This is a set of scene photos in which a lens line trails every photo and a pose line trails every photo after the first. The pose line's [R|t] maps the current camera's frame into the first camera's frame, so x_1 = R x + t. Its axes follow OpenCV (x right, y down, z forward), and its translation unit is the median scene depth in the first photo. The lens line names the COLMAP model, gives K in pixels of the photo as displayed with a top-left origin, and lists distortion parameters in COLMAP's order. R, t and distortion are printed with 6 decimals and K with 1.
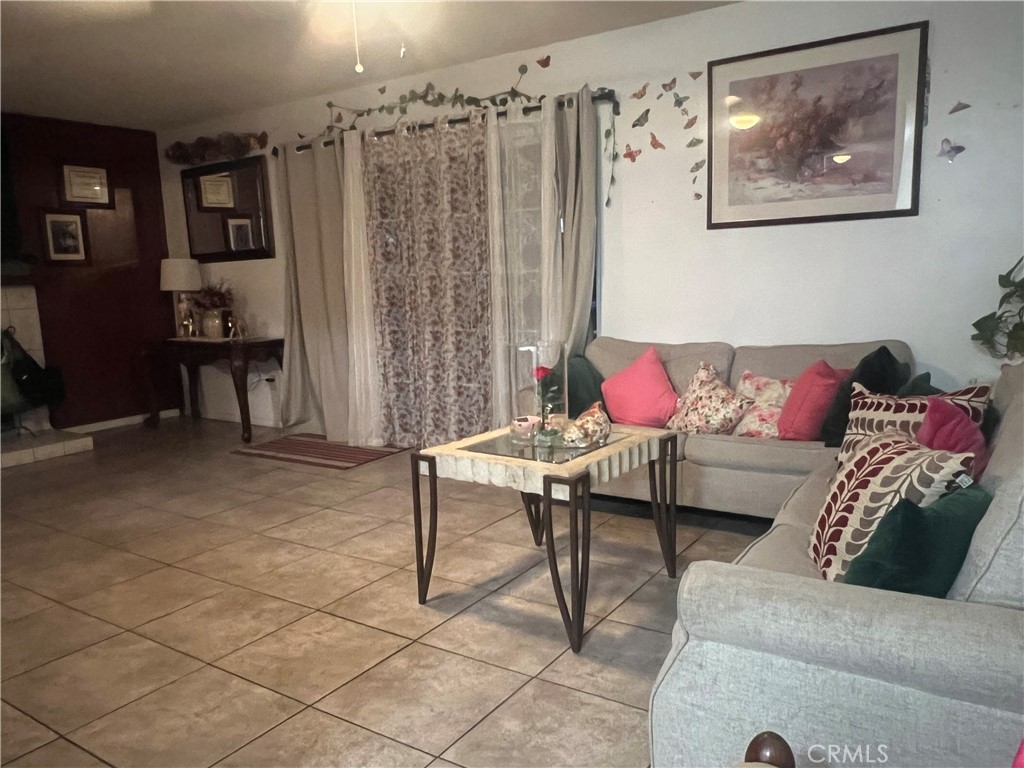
lens RADIAL K [[794.1, 0, 508.4], [0, 794.1, 424.1], [0, 0, 1]] dist [0.000335, 0.000630]
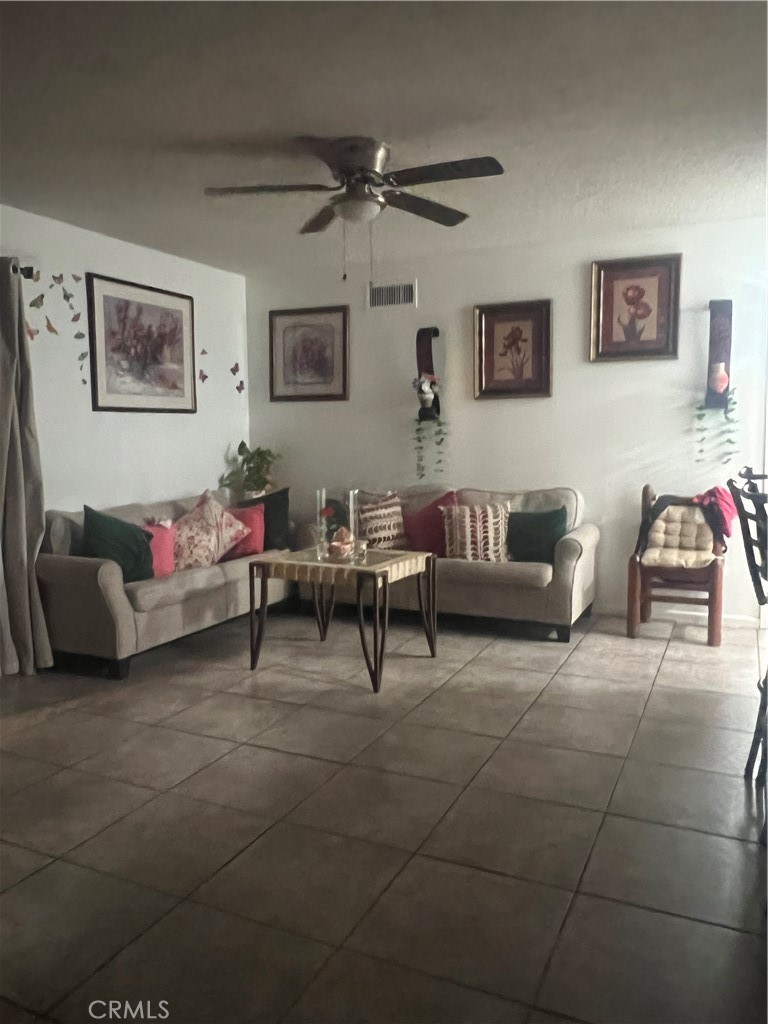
lens RADIAL K [[777.7, 0, 380.4], [0, 777.7, 511.4], [0, 0, 1]] dist [0.003649, 0.001460]
pose [[-0.160182, -0.058686, 0.985341, -0.974872], [0.203135, 0.974905, 0.091087, -0.125689], [-0.965960, 0.214747, -0.144241, 0.819904]]
